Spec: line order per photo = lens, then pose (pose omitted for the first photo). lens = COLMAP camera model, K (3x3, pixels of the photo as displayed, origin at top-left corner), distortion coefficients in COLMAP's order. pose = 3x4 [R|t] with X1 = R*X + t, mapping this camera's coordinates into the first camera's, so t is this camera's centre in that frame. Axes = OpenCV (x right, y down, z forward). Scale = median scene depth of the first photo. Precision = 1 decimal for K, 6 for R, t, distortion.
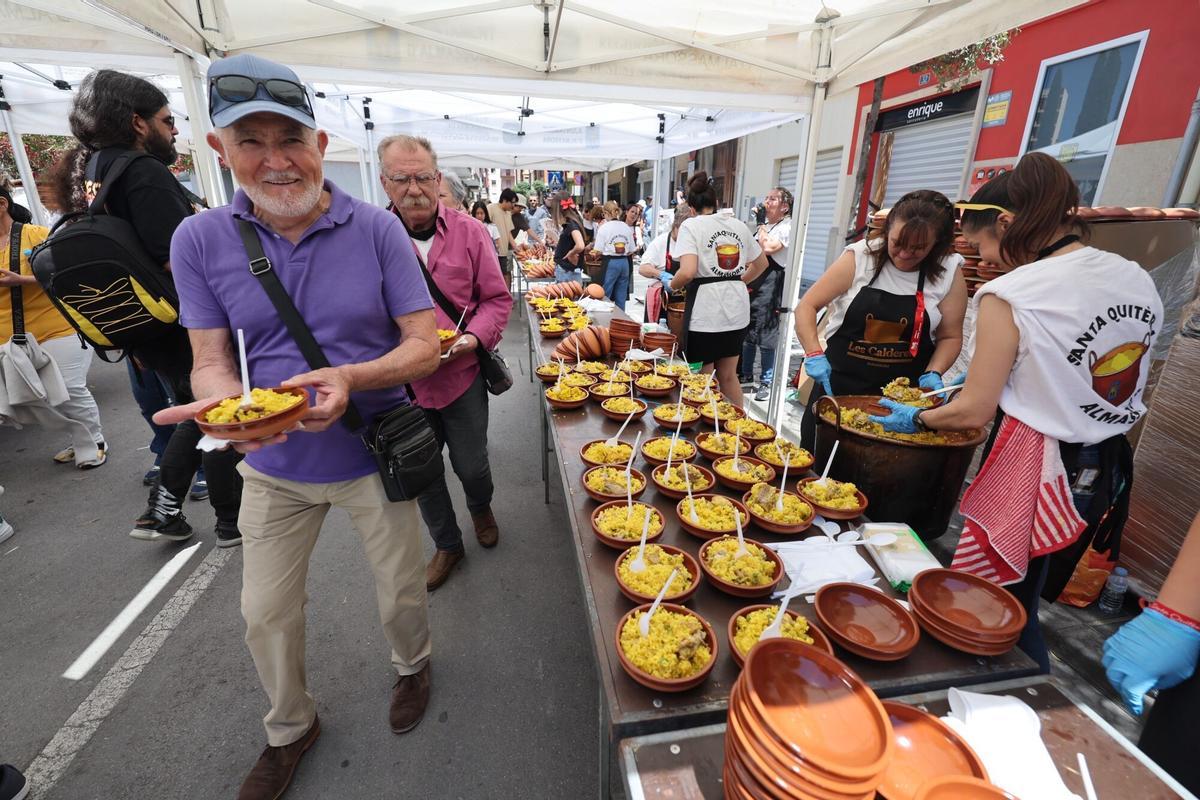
lens RADIAL K [[517.1, 0, 601.9], [0, 517.1, 400.9], [0, 0, 1]] dist [-0.009679, 0.000306]
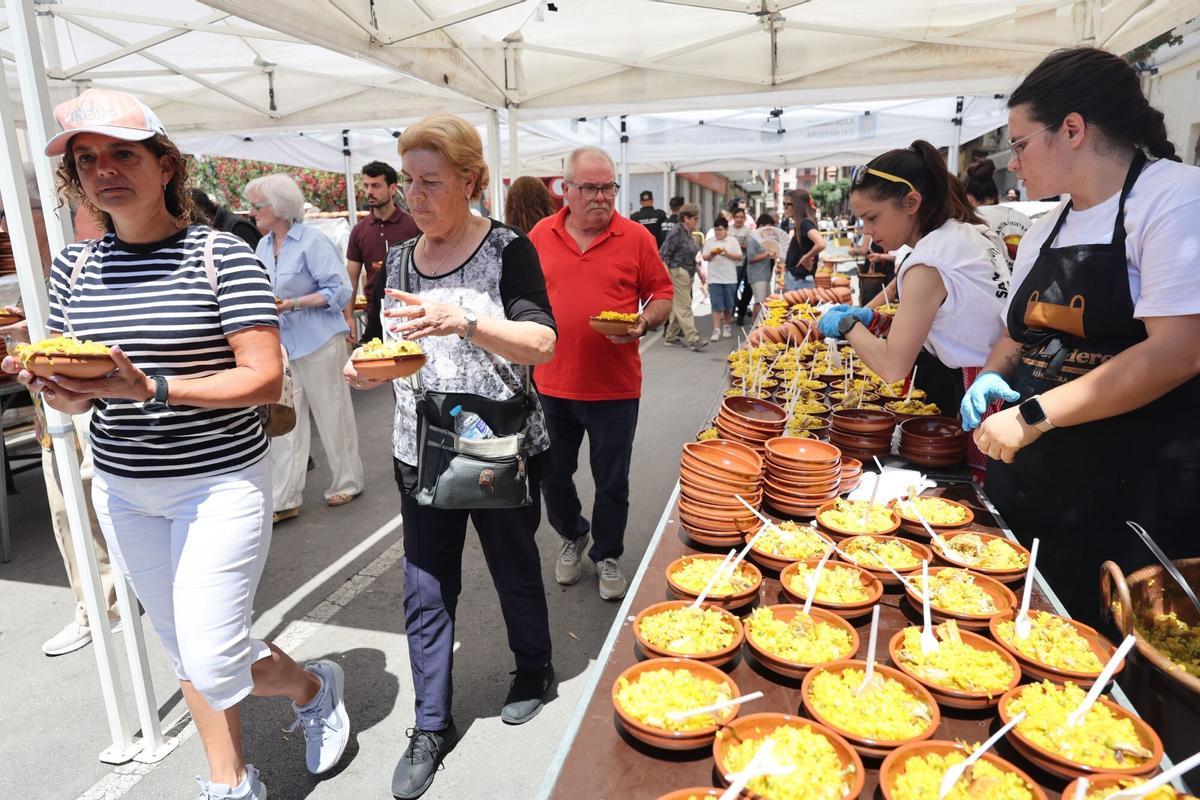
lens RADIAL K [[718.5, 0, 600.0], [0, 718.5, 400.0], [0, 0, 1]] dist [-0.022672, -0.001138]
pose [[0.906480, 0.054730, -0.418686, 0.311084], [-0.100616, 0.991000, -0.088298, 0.250706], [0.410085, 0.122167, 0.903828, -0.574339]]
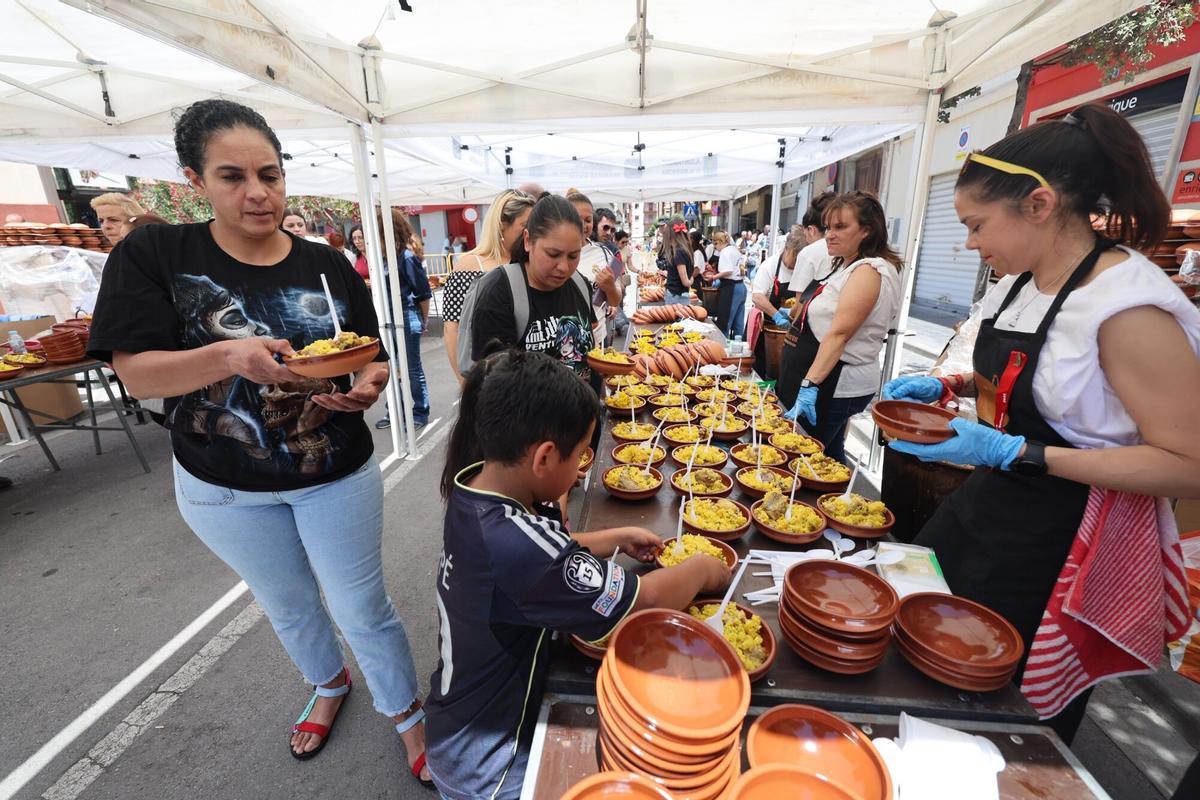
lens RADIAL K [[505.2, 0, 595.9], [0, 505.2, 402.7], [0, 0, 1]] dist [-0.011004, 0.000201]
pose [[0.964401, 0.045722, -0.260463, 0.142359], [-0.057587, 0.997613, -0.038101, 0.030172], [0.258100, 0.051744, 0.964732, -0.009957]]
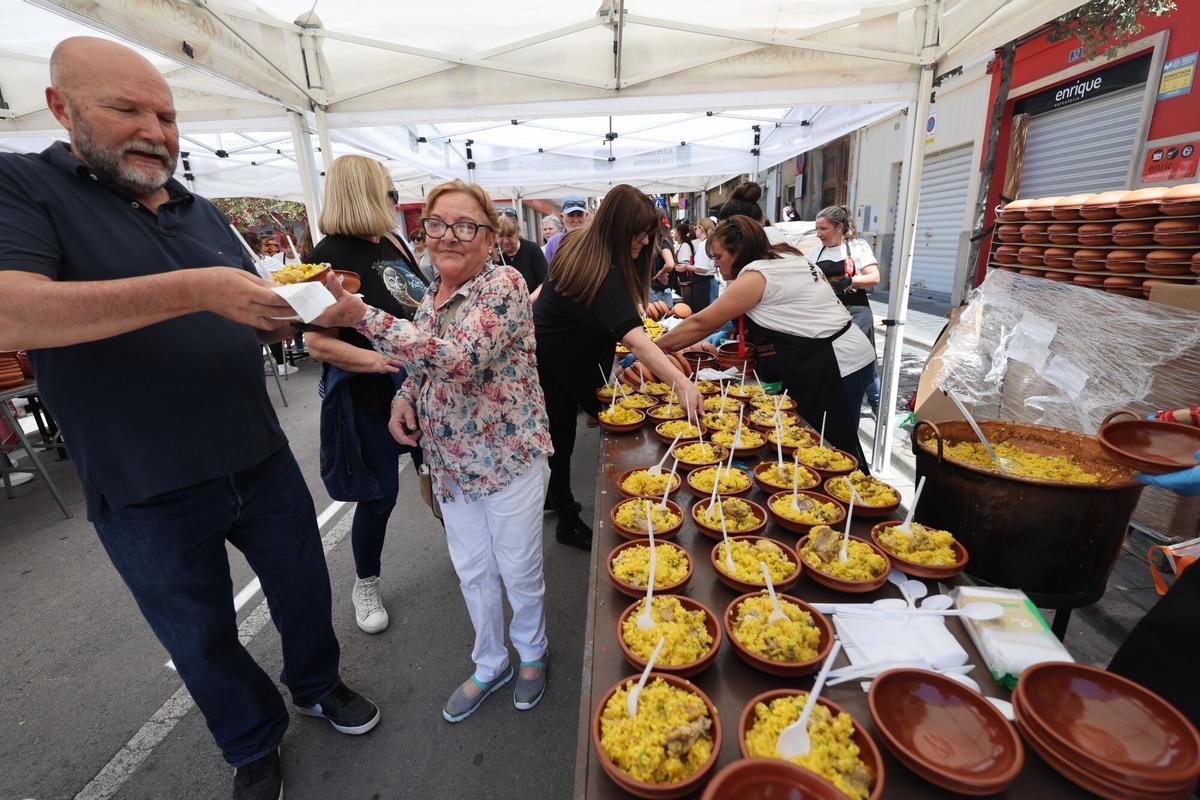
lens RADIAL K [[518.6, 0, 600.0], [0, 518.6, 400.0], [0, 0, 1]] dist [-0.007877, 0.000418]
pose [[0.978821, -0.002160, -0.204705, 0.084868], [-0.007495, 0.998896, -0.046378, 0.000430], [0.204579, 0.046930, 0.977724, 0.075710]]
